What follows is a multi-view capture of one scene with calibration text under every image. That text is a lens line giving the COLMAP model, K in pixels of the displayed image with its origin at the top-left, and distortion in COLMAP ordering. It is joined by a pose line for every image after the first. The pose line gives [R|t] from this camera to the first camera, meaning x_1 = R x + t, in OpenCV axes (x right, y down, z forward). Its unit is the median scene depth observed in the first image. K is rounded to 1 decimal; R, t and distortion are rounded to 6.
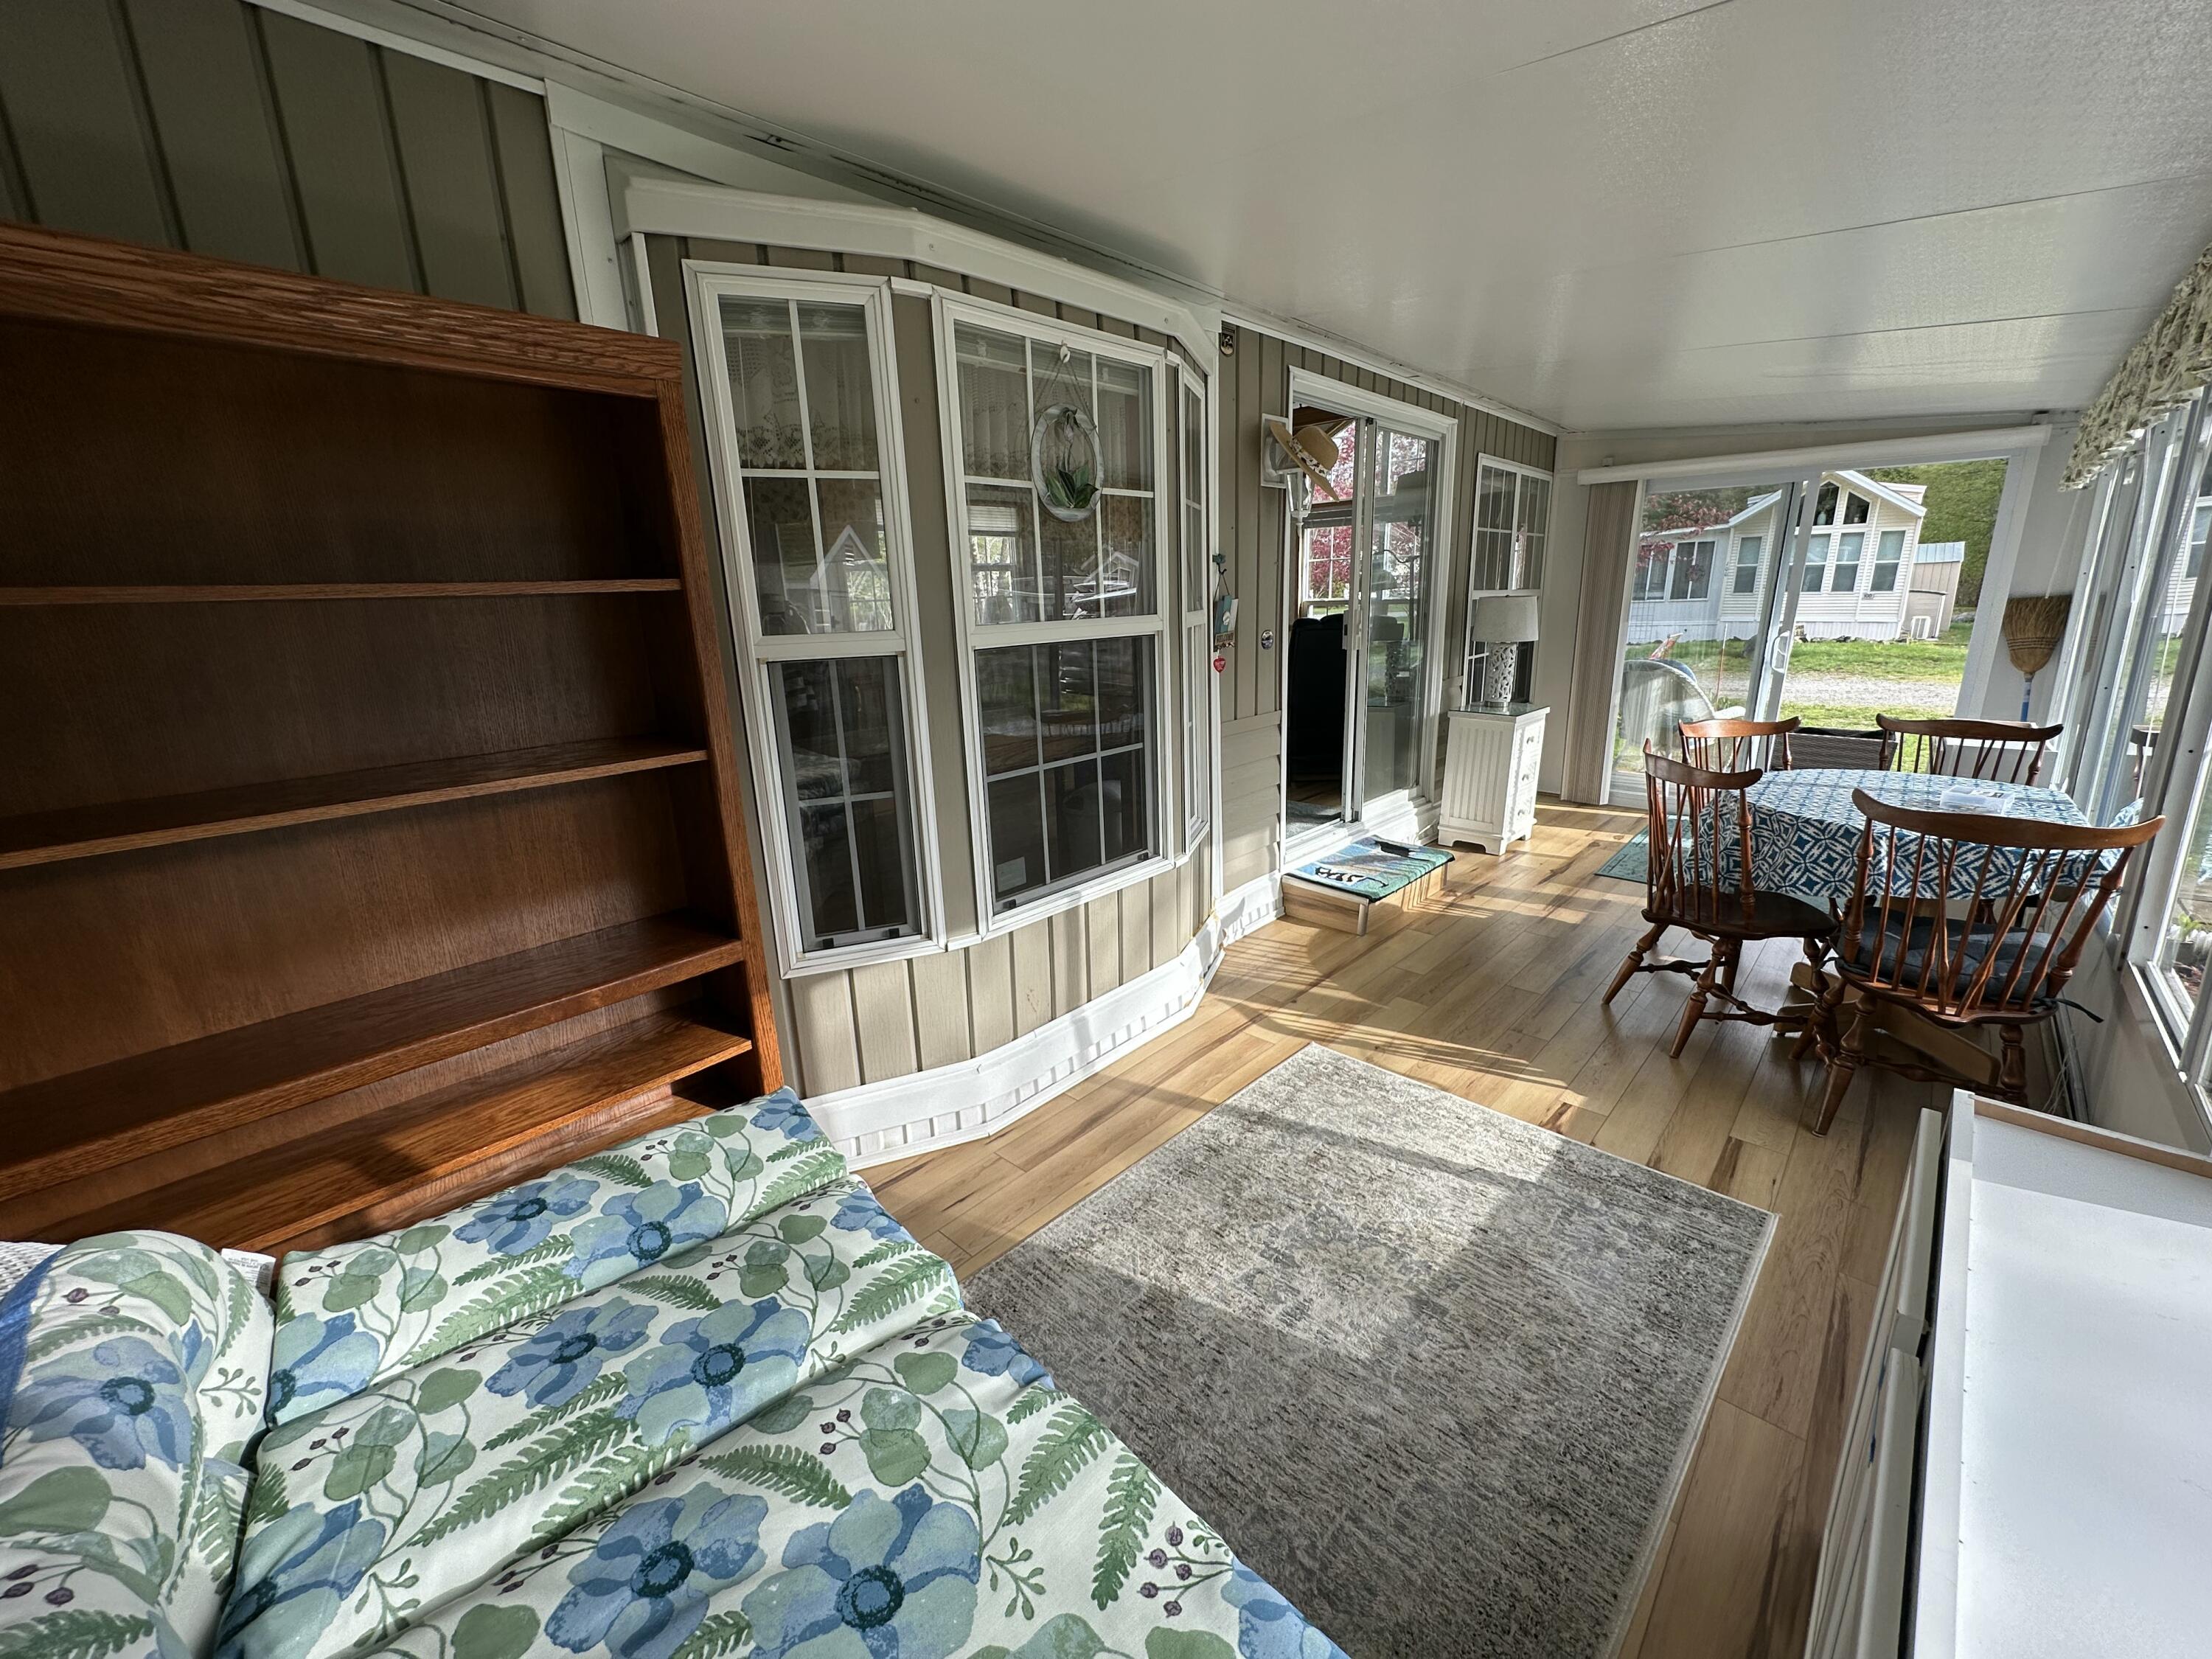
lens RADIAL K [[888.4, 0, 1120.0], [0, 888.4, 828.3], [0, 0, 1]] dist [-0.014666, -0.000008]
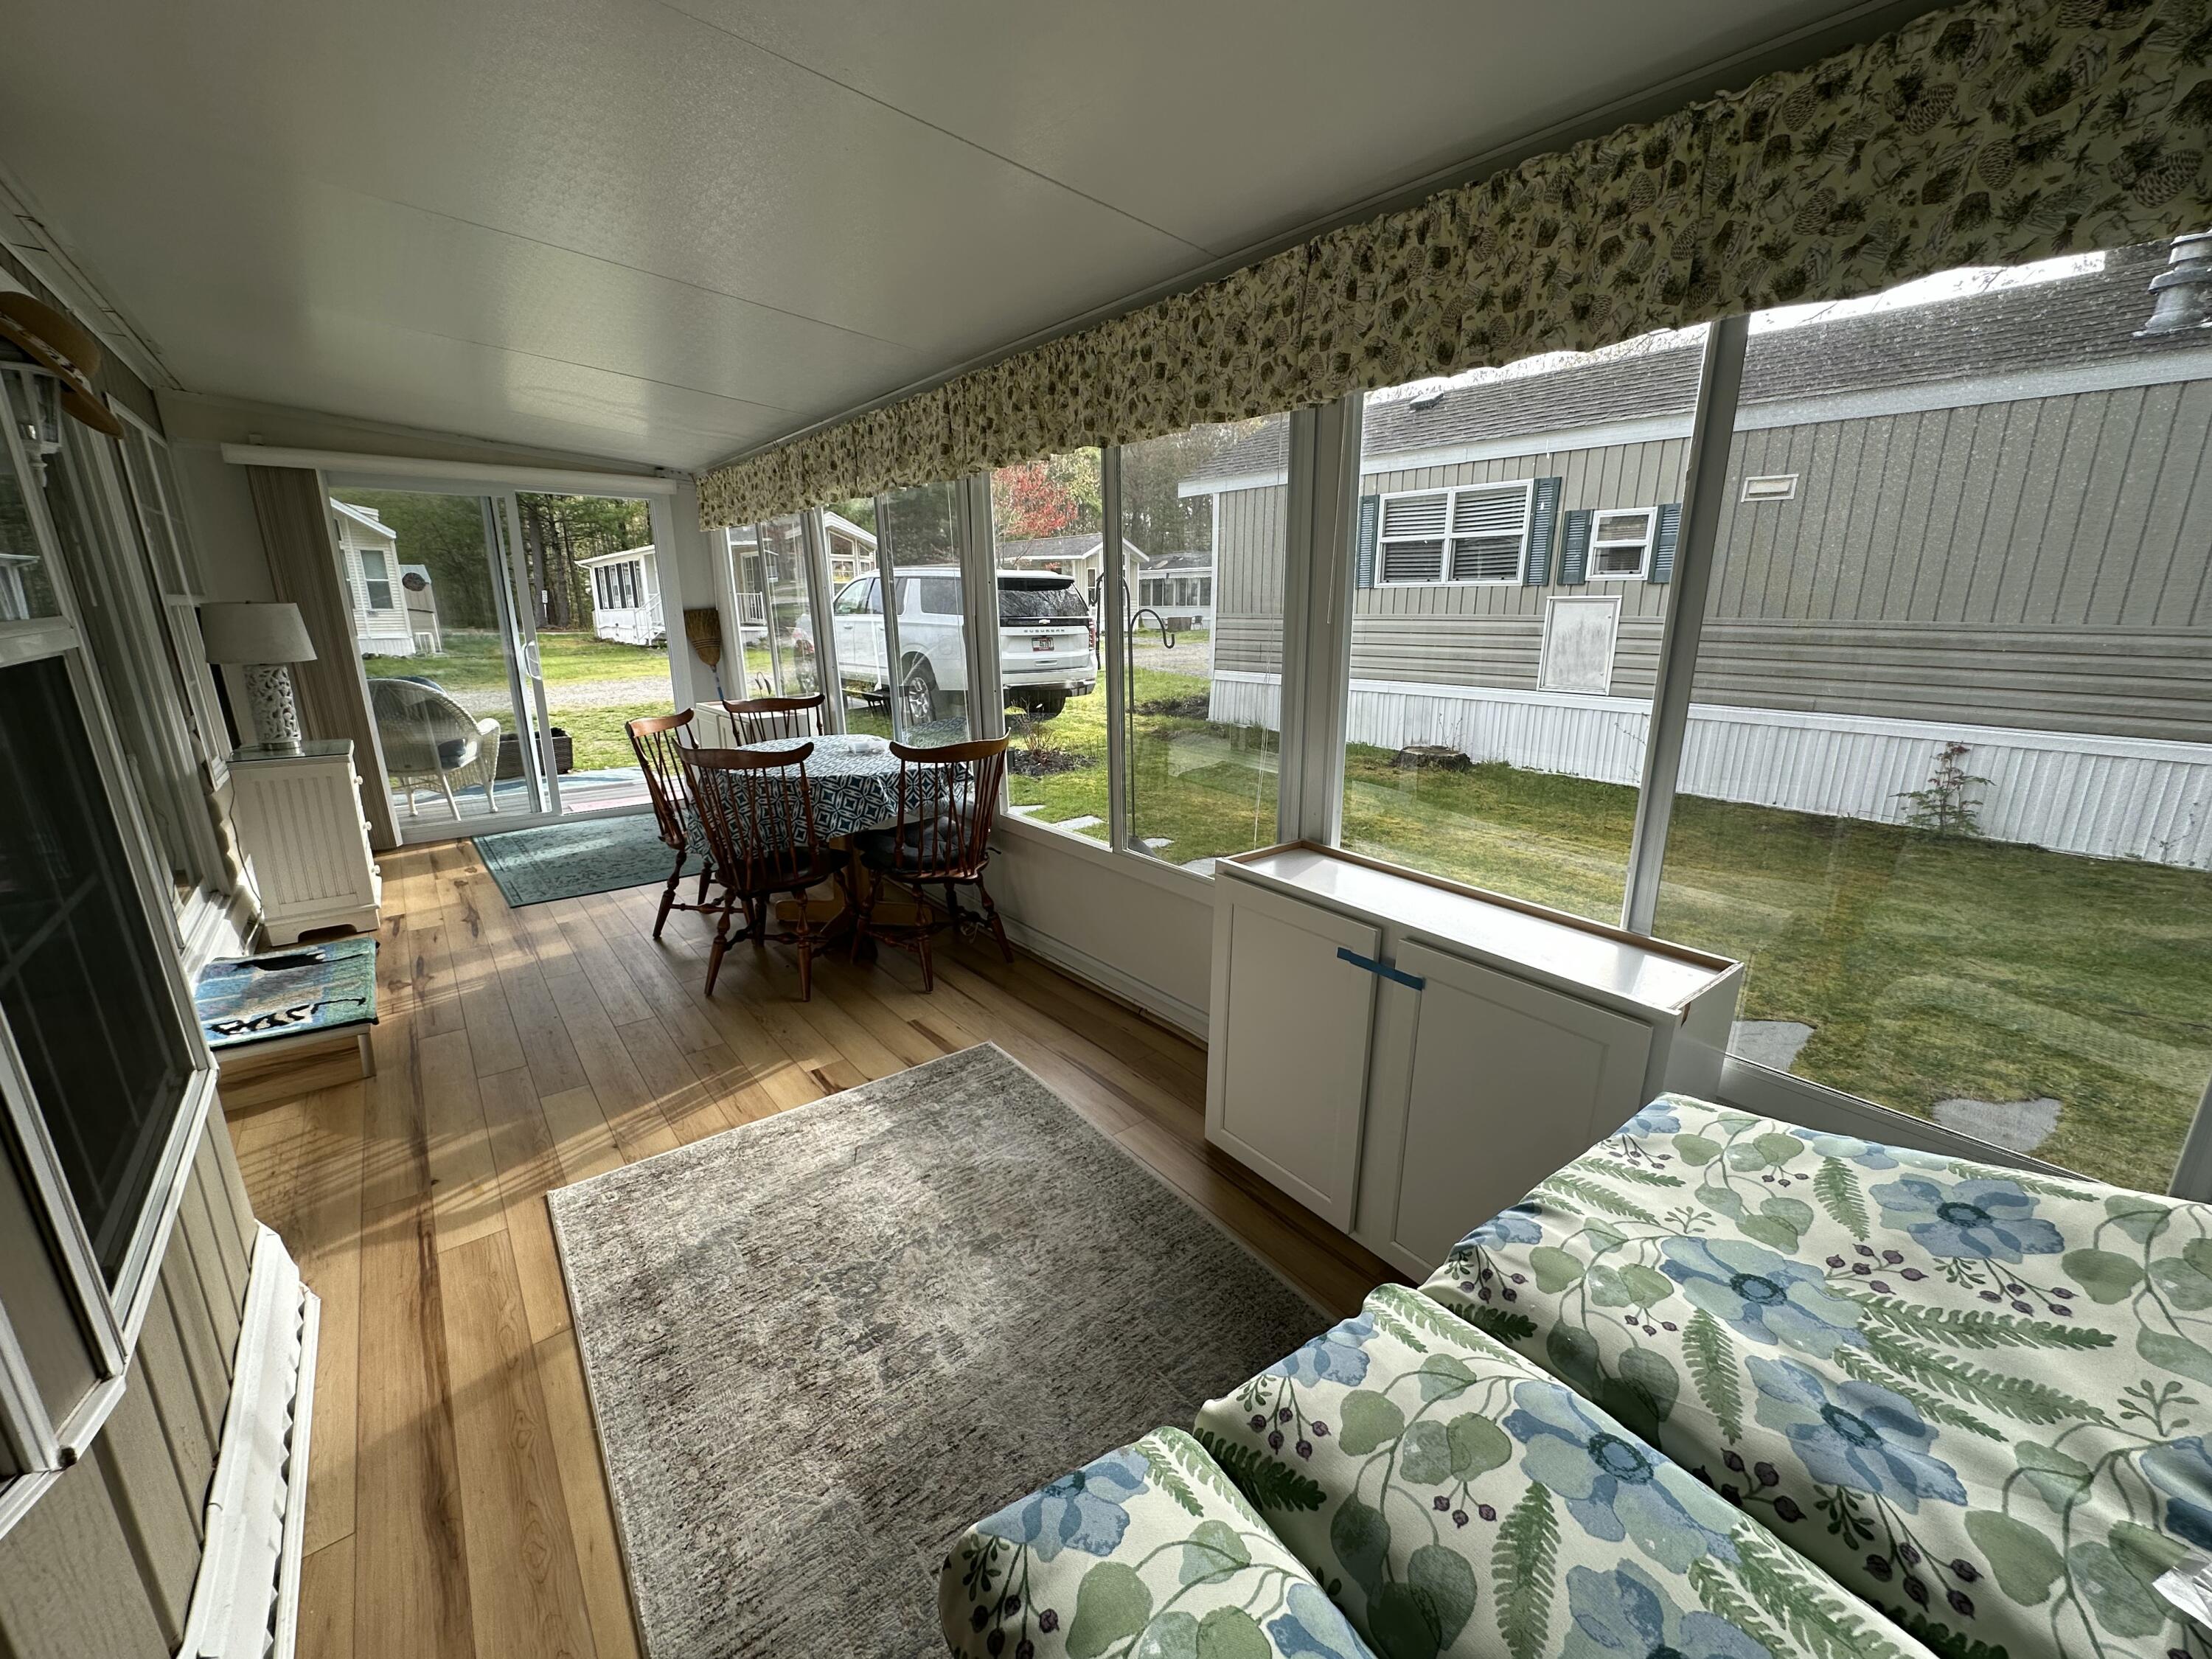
lens RADIAL K [[867.5, 0, 1113.4], [0, 867.5, 817.9], [0, 0, 1]] dist [-0.009606, -0.000205]
pose [[0.134358, -0.217968, 0.966663, -0.383813], [0.244067, 0.952735, 0.180905, -0.079189], [-0.960406, 0.211625, 0.181207, 0.384873]]
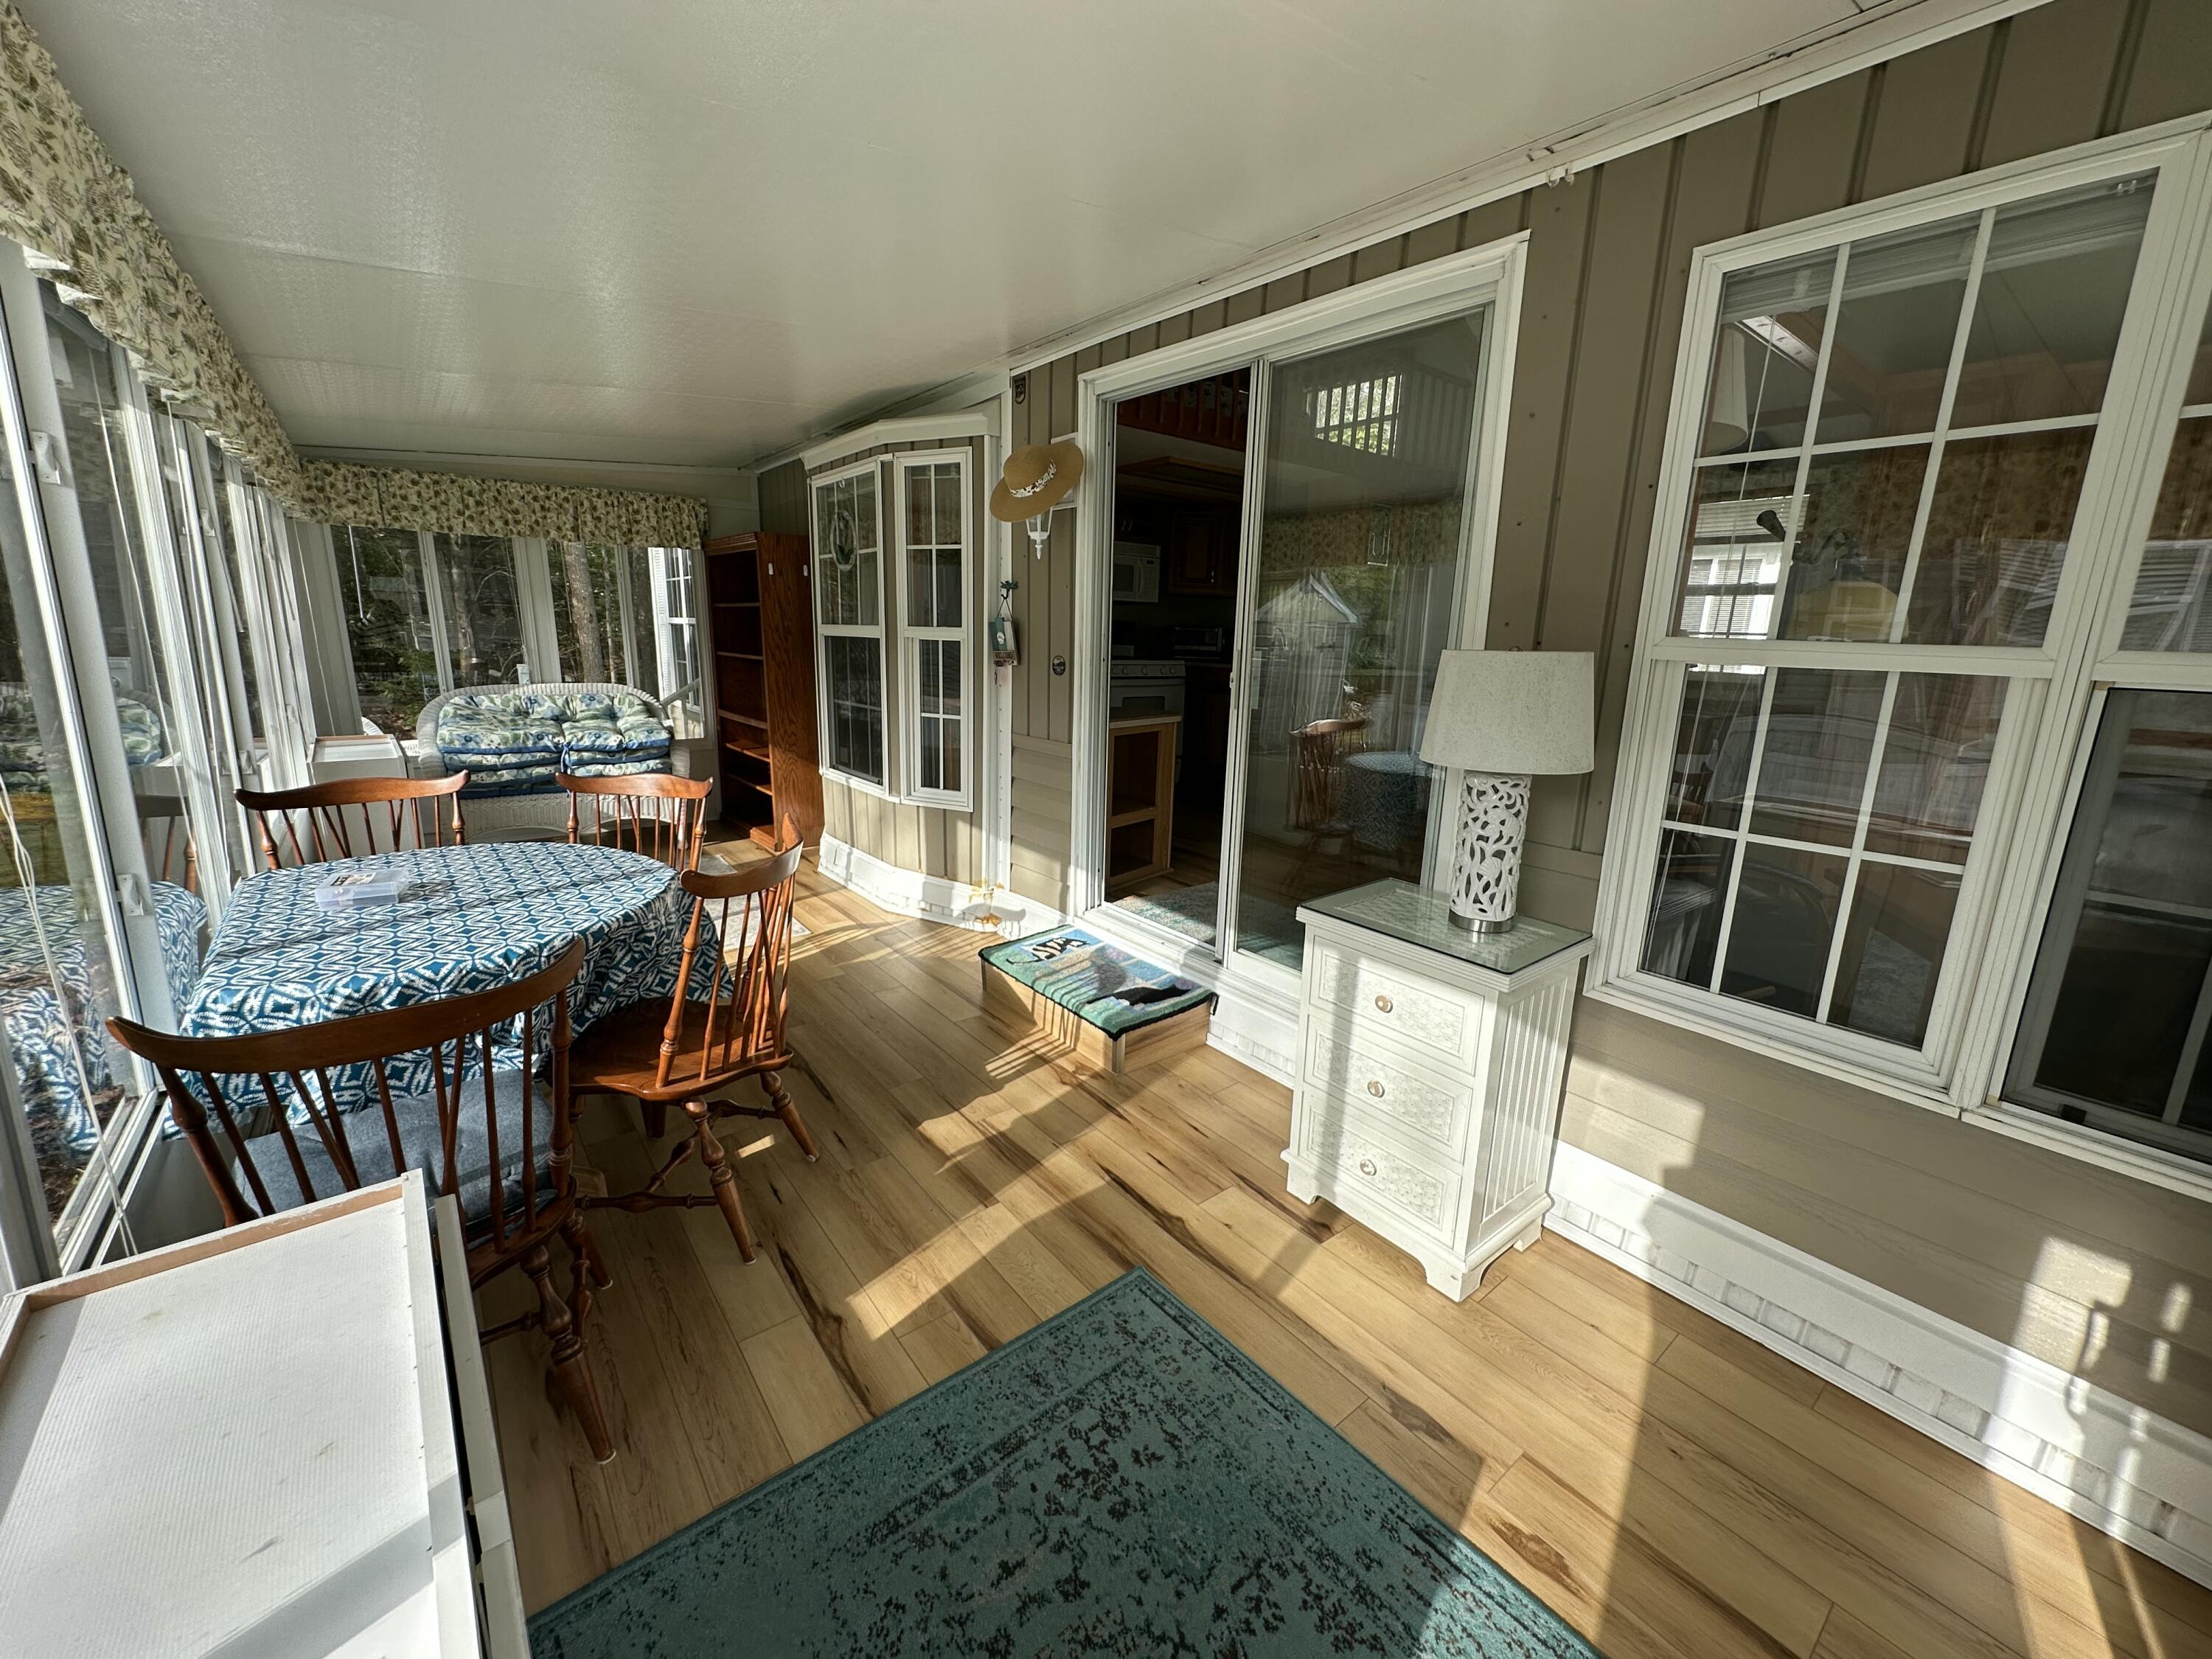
lens RADIAL K [[877.6, 0, 1106.0], [0, 877.6, 829.5], [0, 0, 1]] dist [-0.002512, 0.000228]
pose [[-0.160768, 0.232208, -0.959288, 1.568605], [-0.280584, 0.921077, 0.269982, -0.448715], [0.946270, 0.312565, -0.082926, 1.655376]]
